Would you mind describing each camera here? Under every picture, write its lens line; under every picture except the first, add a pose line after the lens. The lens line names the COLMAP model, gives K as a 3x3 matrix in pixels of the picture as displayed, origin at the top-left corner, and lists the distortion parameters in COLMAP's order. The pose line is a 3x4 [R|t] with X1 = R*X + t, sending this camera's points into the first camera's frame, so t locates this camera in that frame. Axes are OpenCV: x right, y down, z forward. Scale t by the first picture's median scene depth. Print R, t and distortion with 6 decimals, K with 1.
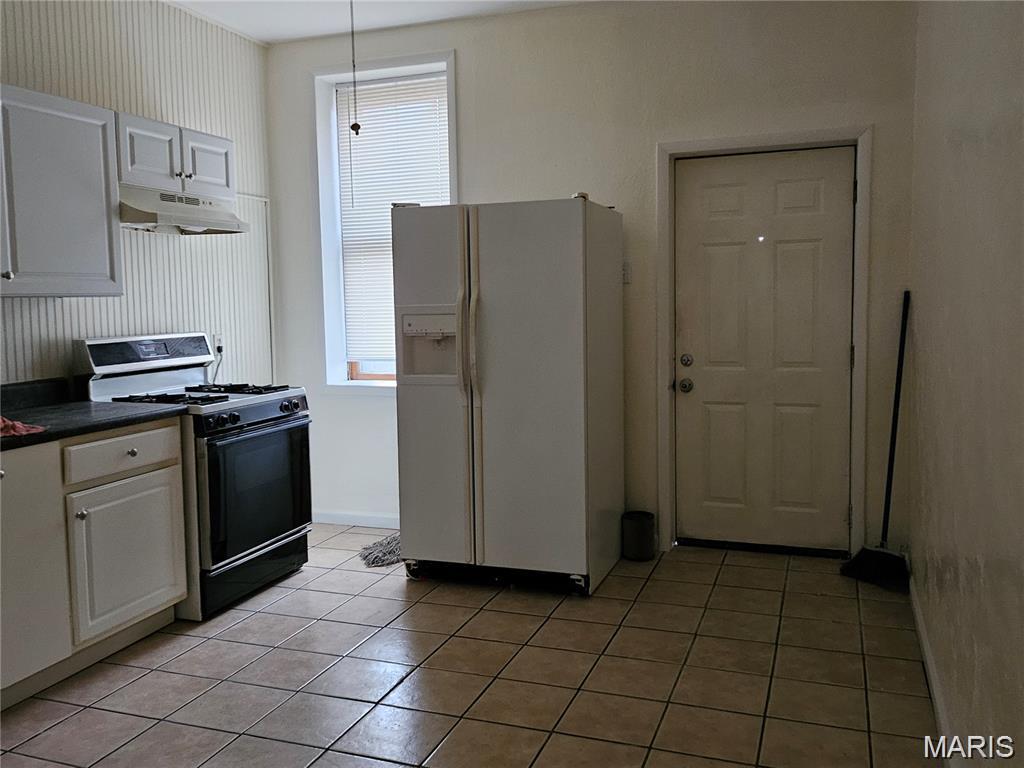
lens RADIAL K [[874.8, 0, 513.6], [0, 874.8, 379.4], [0, 0, 1]] dist [0.074030, -0.084610]
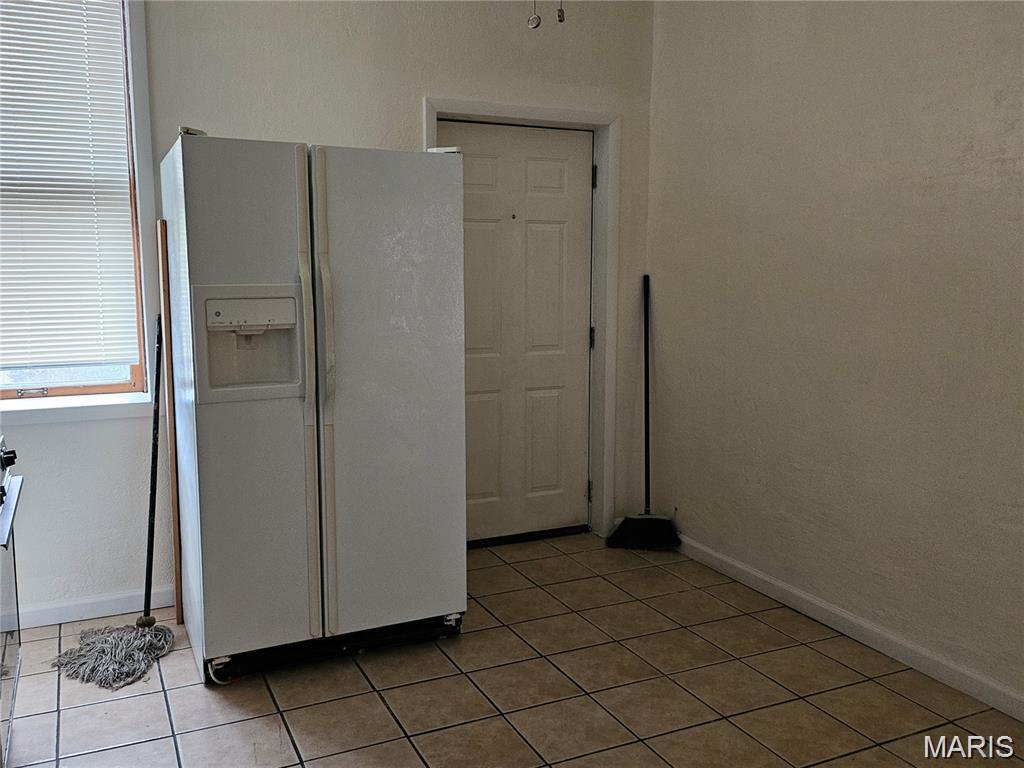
lens RADIAL K [[874.8, 0, 511.5], [0, 874.8, 384.0], [0, 0, 1]] dist [0.074030, -0.084610]
pose [[0.708397, -0.074498, 0.701871, -0.431436], [0.055156, 0.997216, 0.050178, -0.029724], [-0.703655, 0.003166, 0.710534, 0.354896]]
